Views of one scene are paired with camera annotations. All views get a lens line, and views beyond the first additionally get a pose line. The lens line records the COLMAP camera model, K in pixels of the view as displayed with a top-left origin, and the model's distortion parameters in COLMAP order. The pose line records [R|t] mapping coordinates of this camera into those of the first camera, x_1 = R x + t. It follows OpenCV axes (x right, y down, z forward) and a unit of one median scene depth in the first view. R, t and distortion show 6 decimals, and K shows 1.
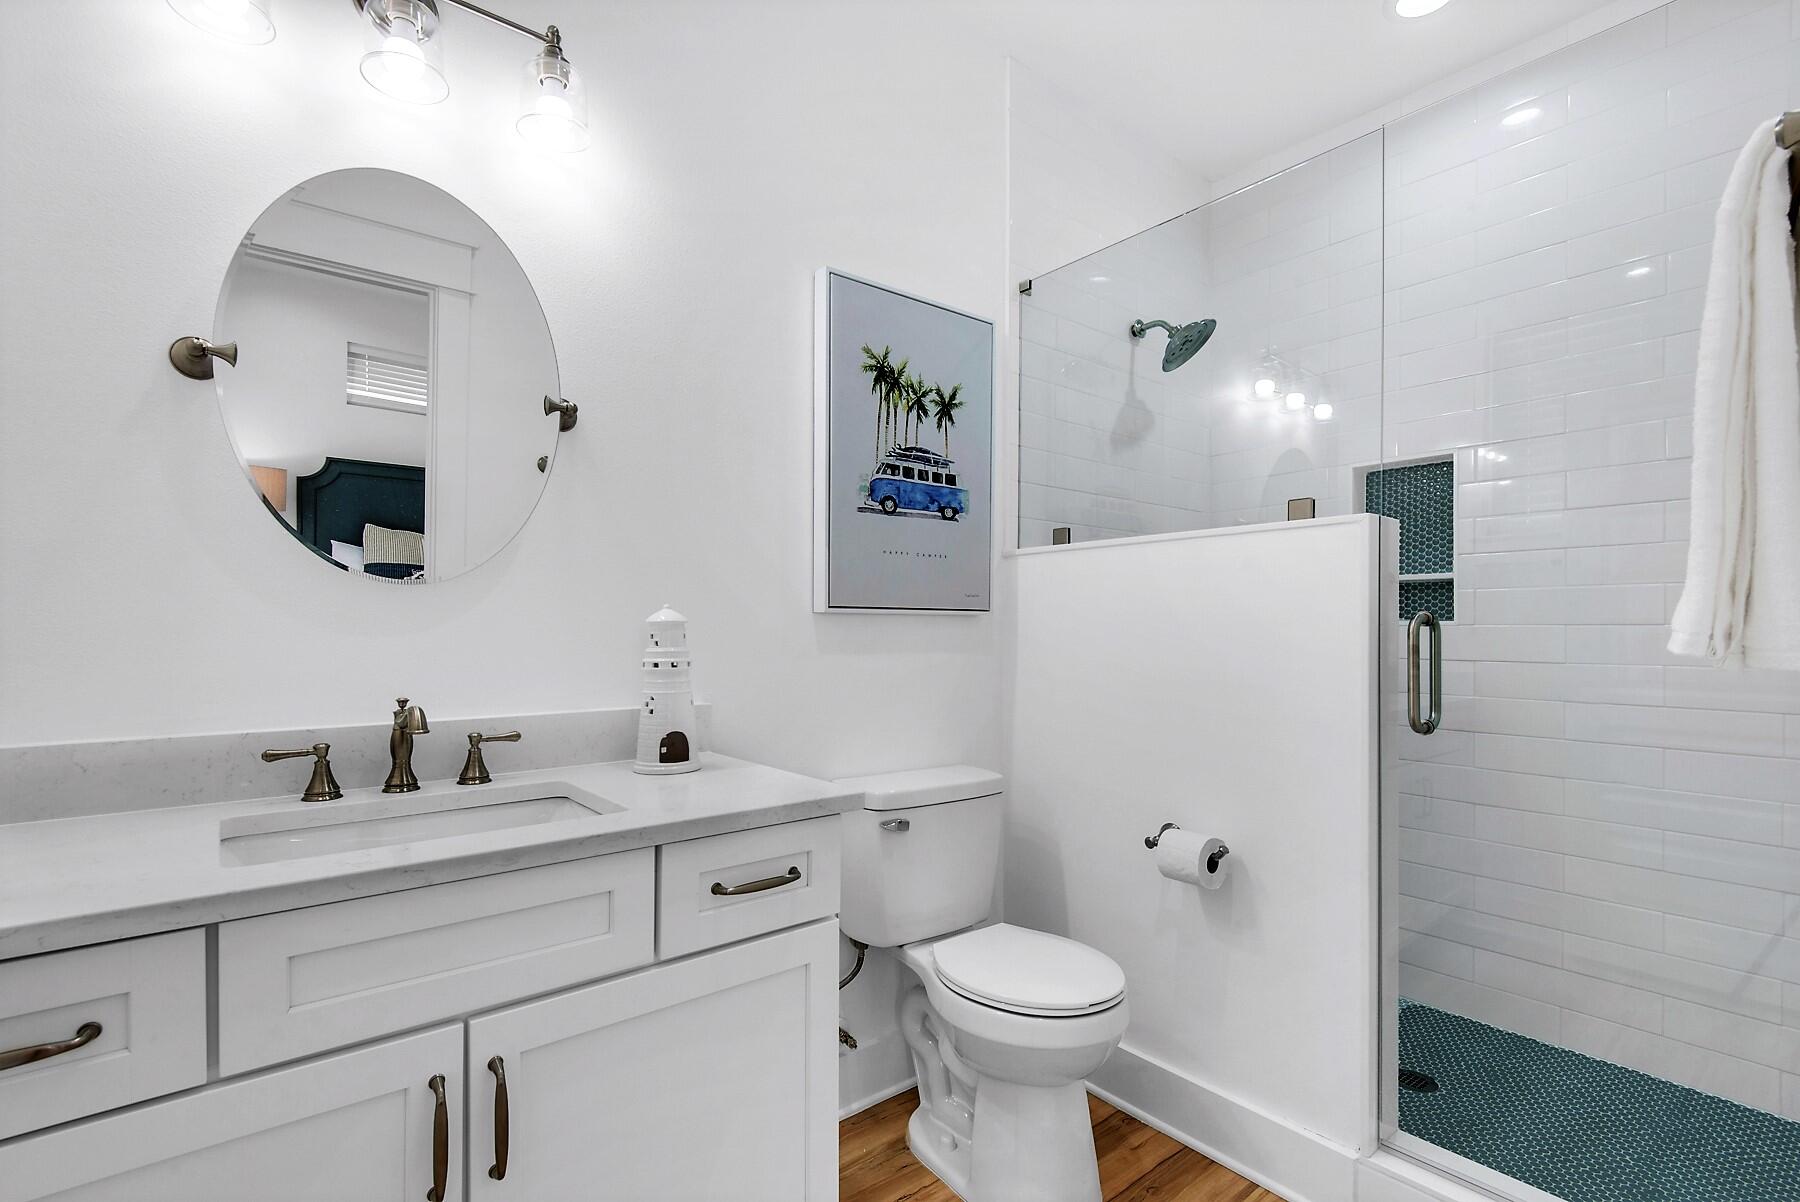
lens RADIAL K [[823.1, 0, 910.7], [0, 823.1, 620.7], [0, 0, 1]] dist [0.014025, -0.000245]
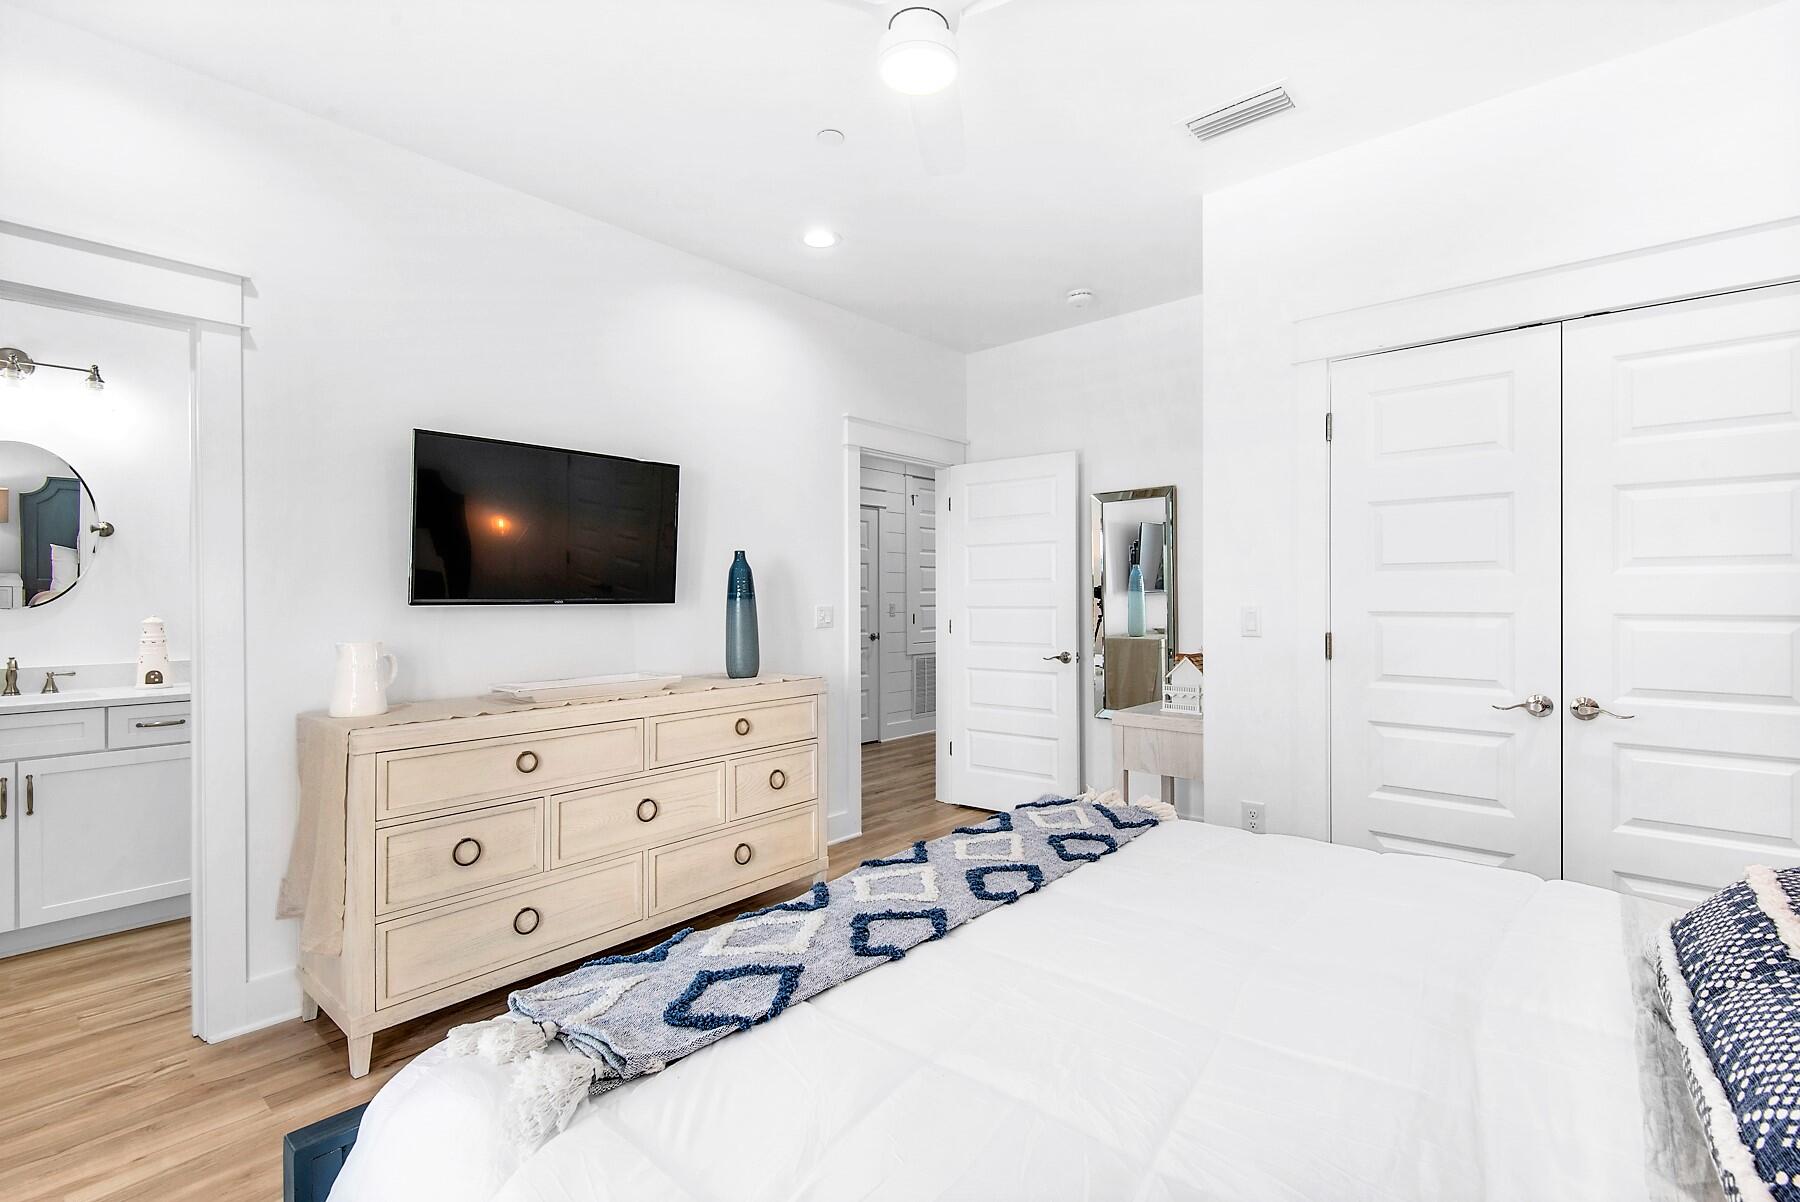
lens RADIAL K [[823.1, 0, 880.6], [0, 823.1, 600.4], [0, 0, 1]] dist [0.014025, -0.000245]
pose [[0.990503, -0.000051, 0.137491, 1.303190], [-0.000020, 1.000000, 0.000519, -0.059782], [-0.137491, -0.000517, 0.990503, -1.470404]]
